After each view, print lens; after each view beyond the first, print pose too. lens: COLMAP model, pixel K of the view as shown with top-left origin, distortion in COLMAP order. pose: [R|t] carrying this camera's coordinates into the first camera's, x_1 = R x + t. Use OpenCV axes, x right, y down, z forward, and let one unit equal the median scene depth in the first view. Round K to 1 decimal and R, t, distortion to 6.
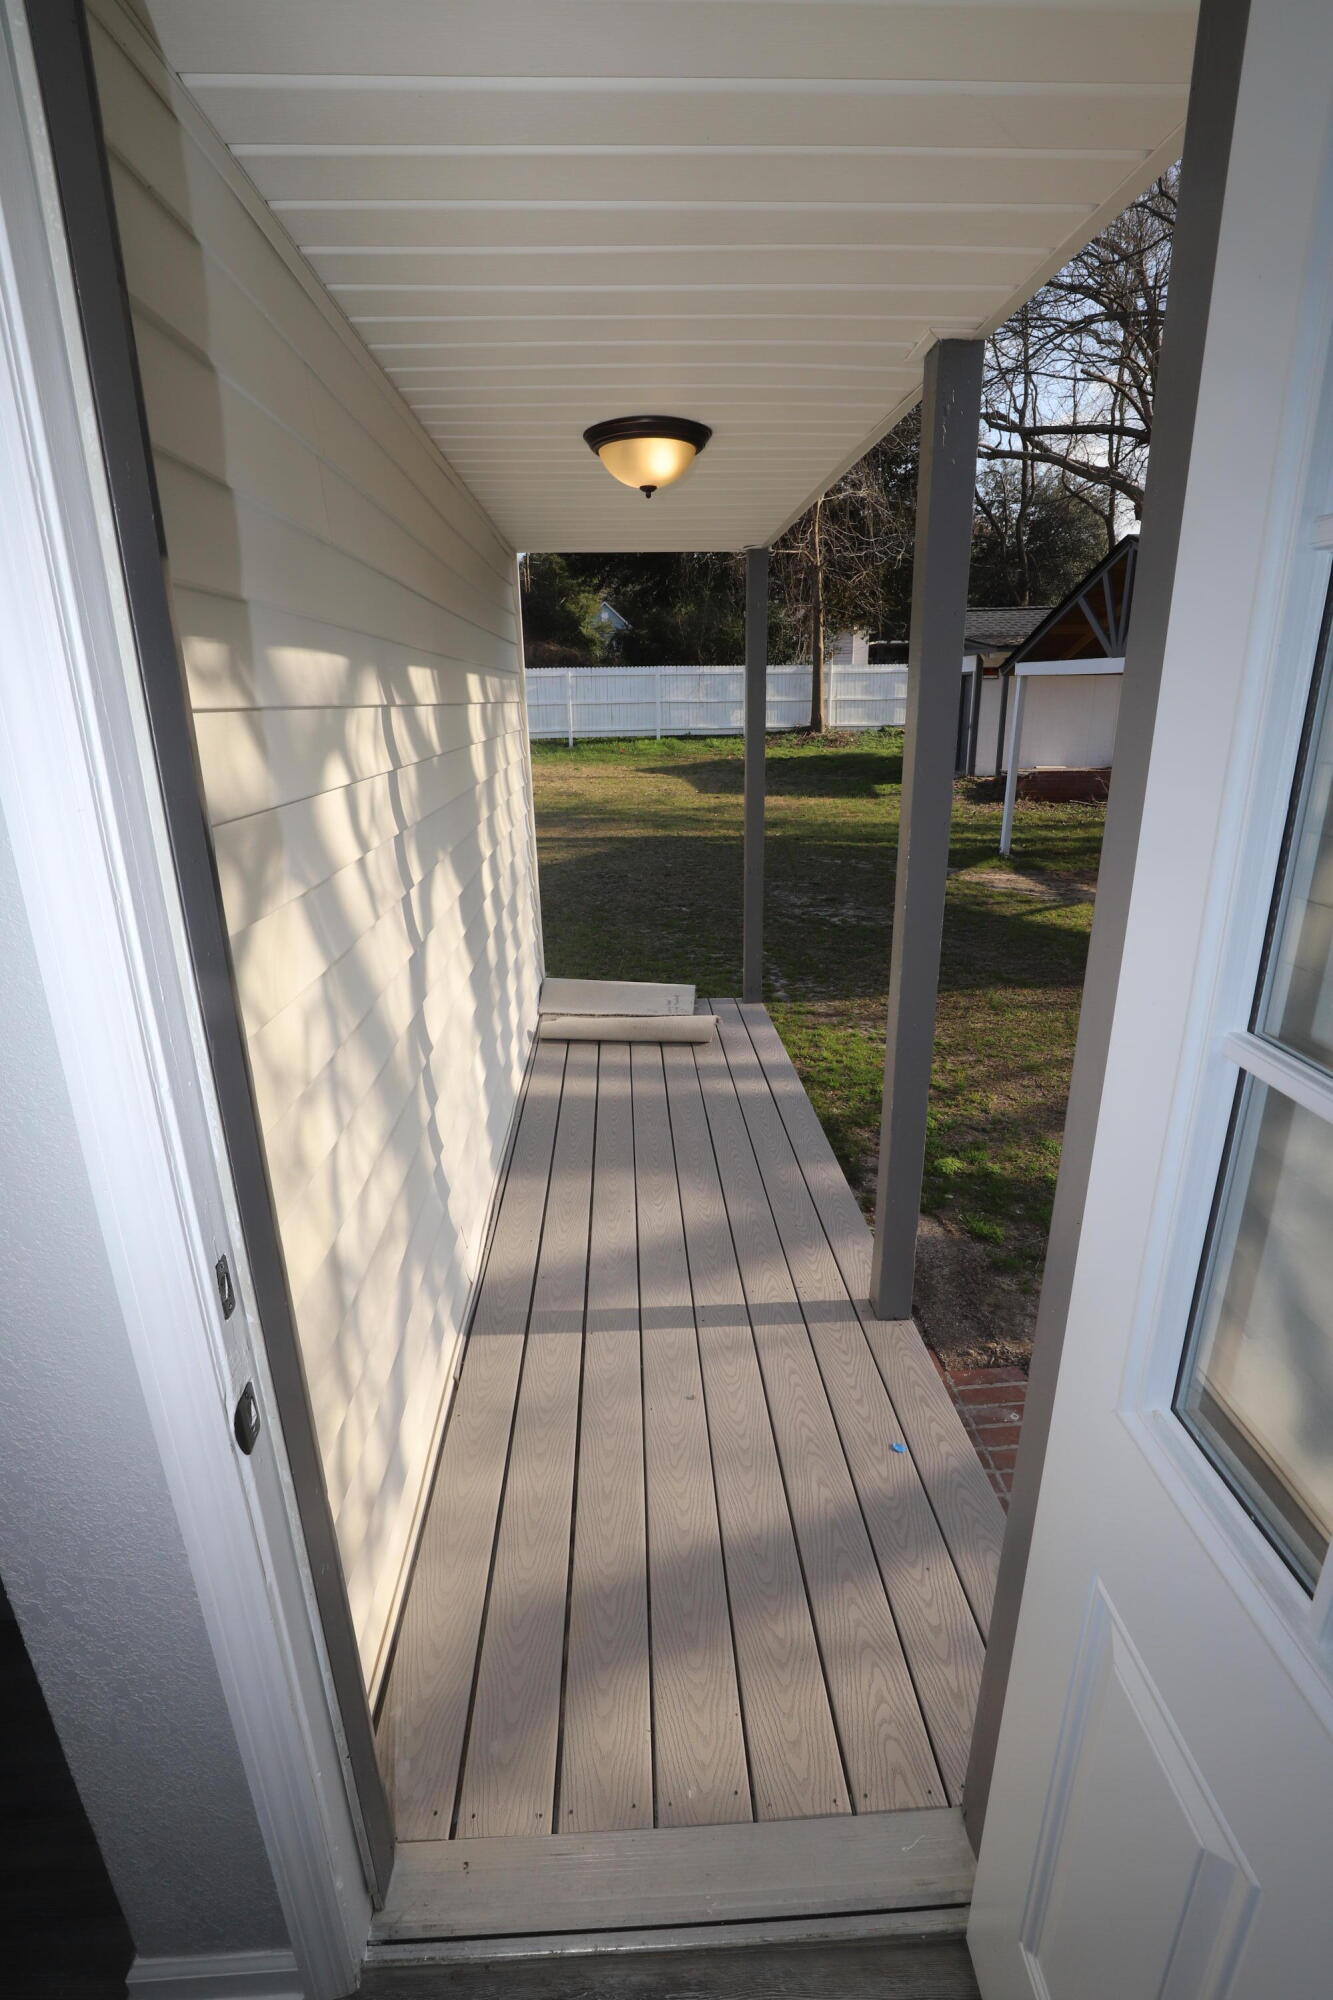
lens RADIAL K [[917.8, 0, 666.3], [0, 917.8, 1002.1], [0, 0, 1]] dist [-0.029708, 0.003066]
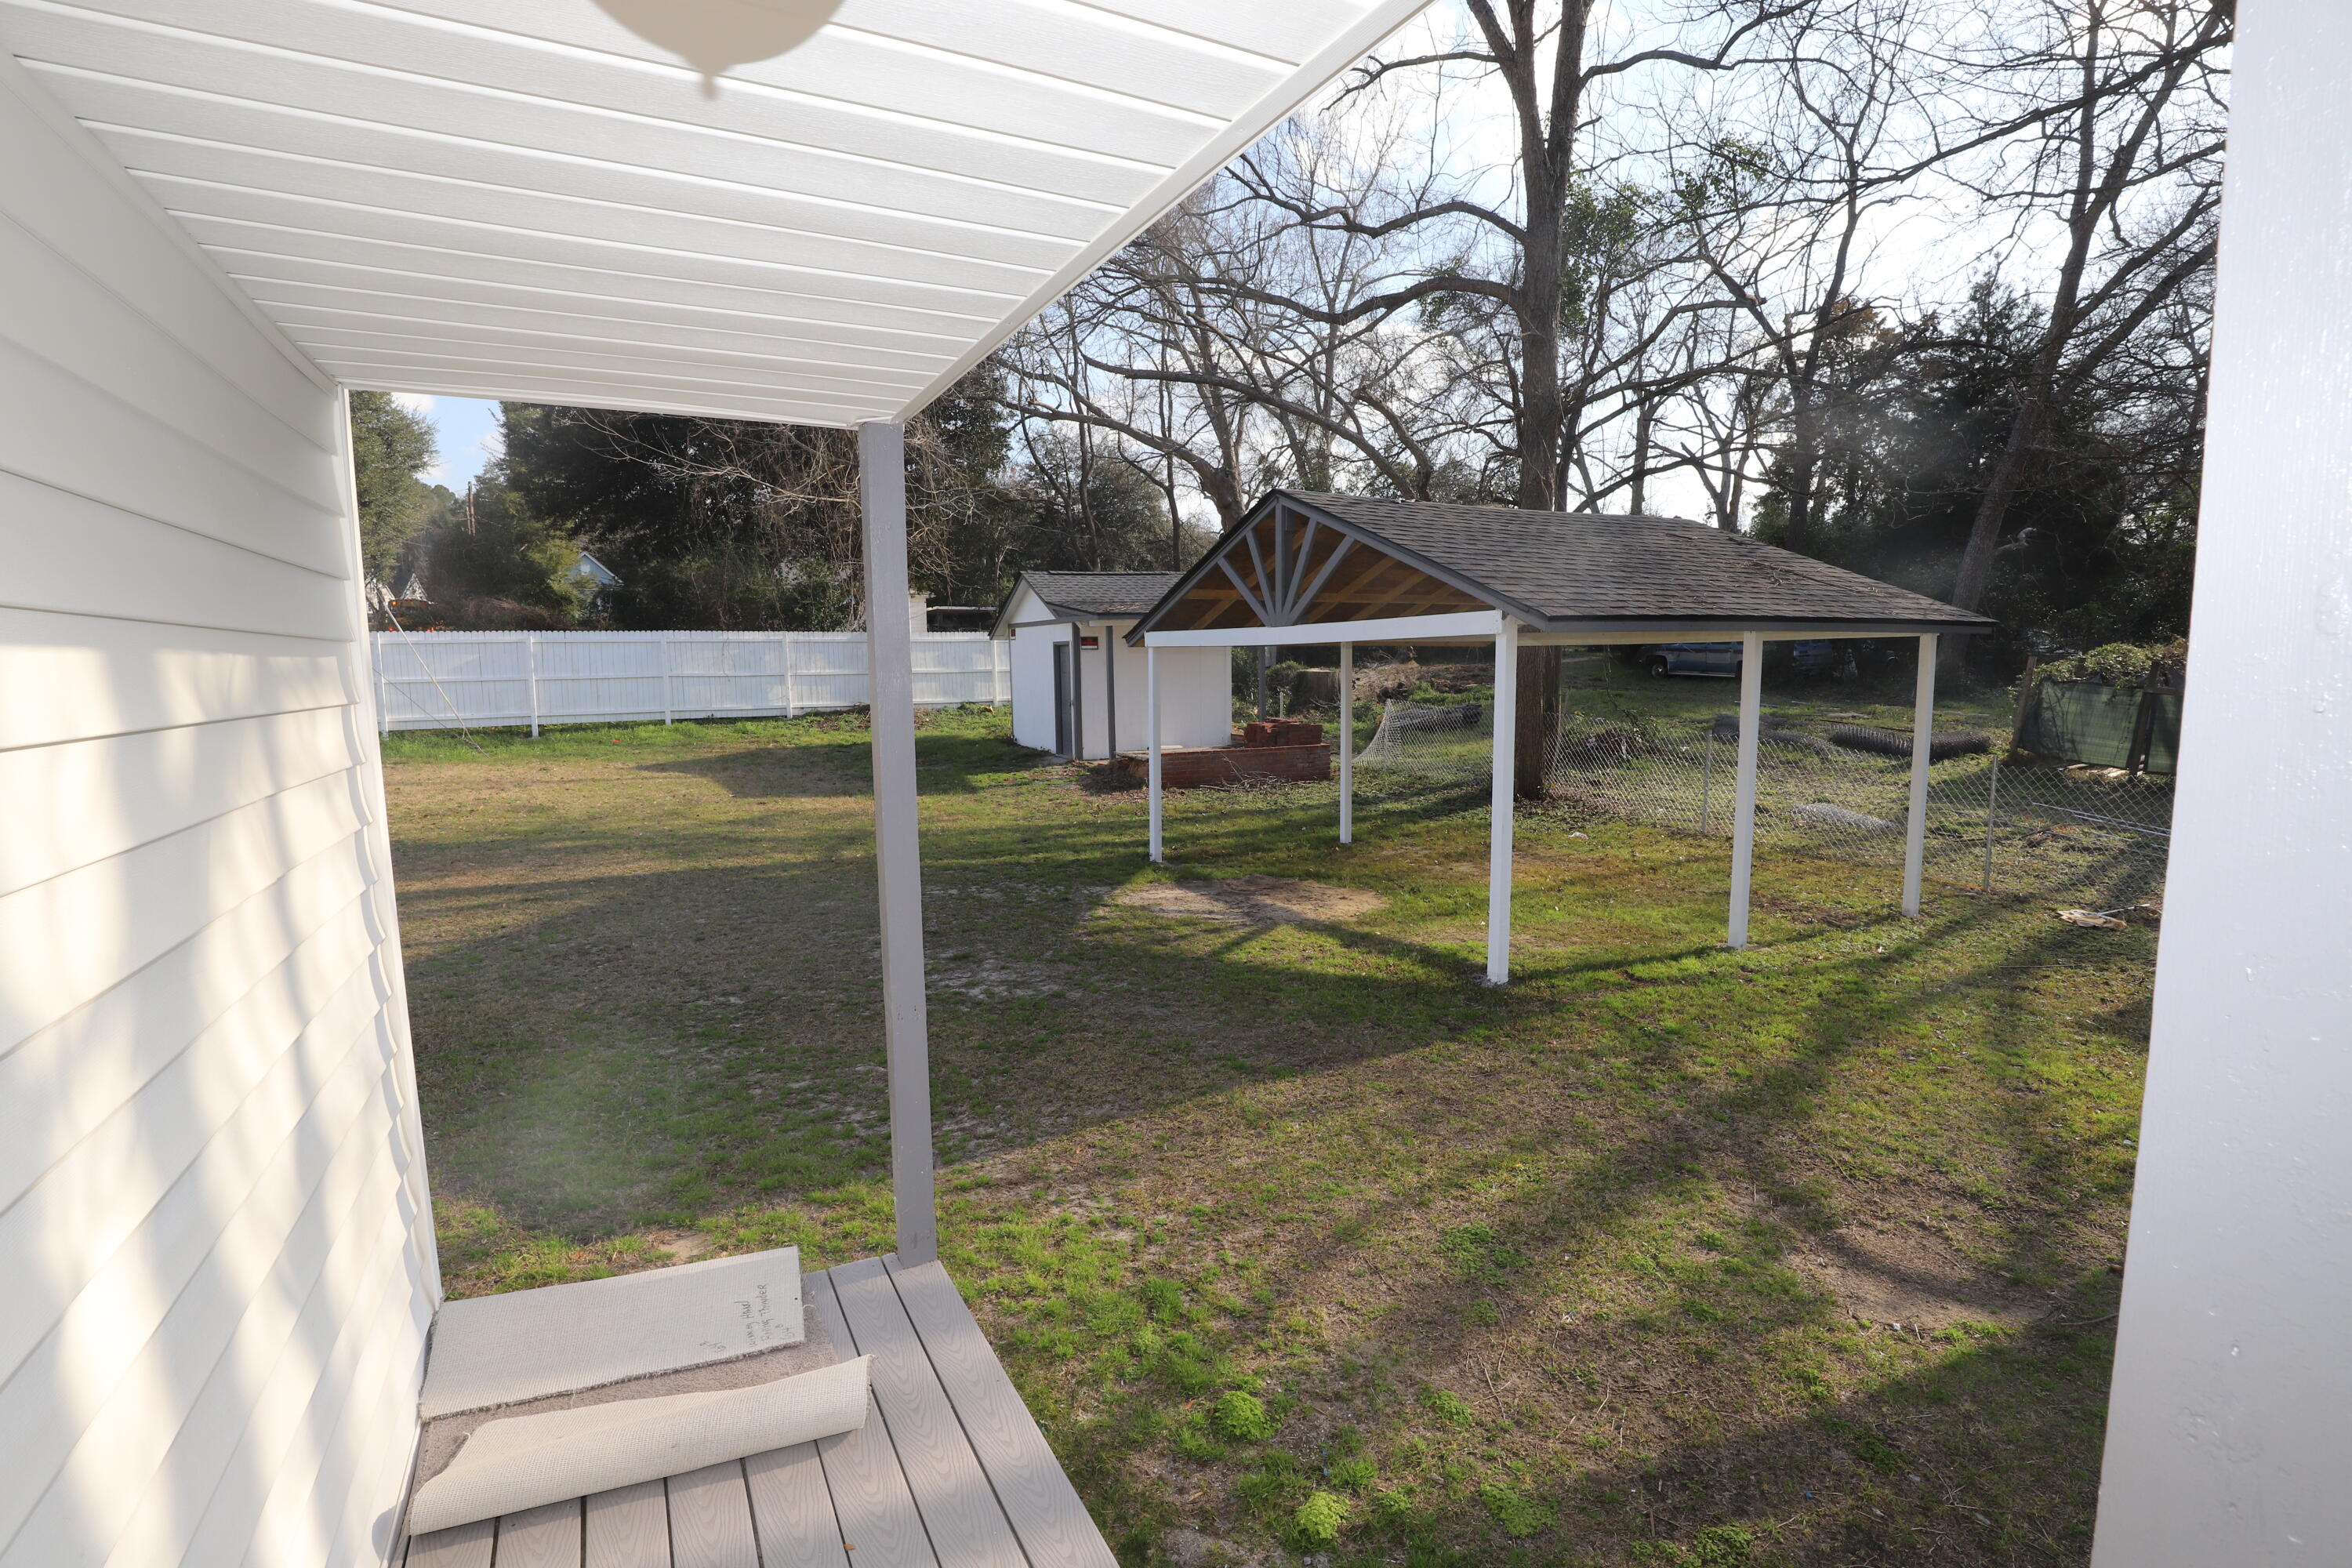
lens RADIAL K [[1079.3, 0, 1177.3], [0, 1079.3, 785.1], [0, 0, 1]] dist [-0.029708, 0.003066]
pose [[0.906039, -0.043827, 0.420919, -0.005531], [0.131883, 0.974333, -0.182432, -0.048599], [-0.402120, 0.220803, 0.888564, 0.132060]]
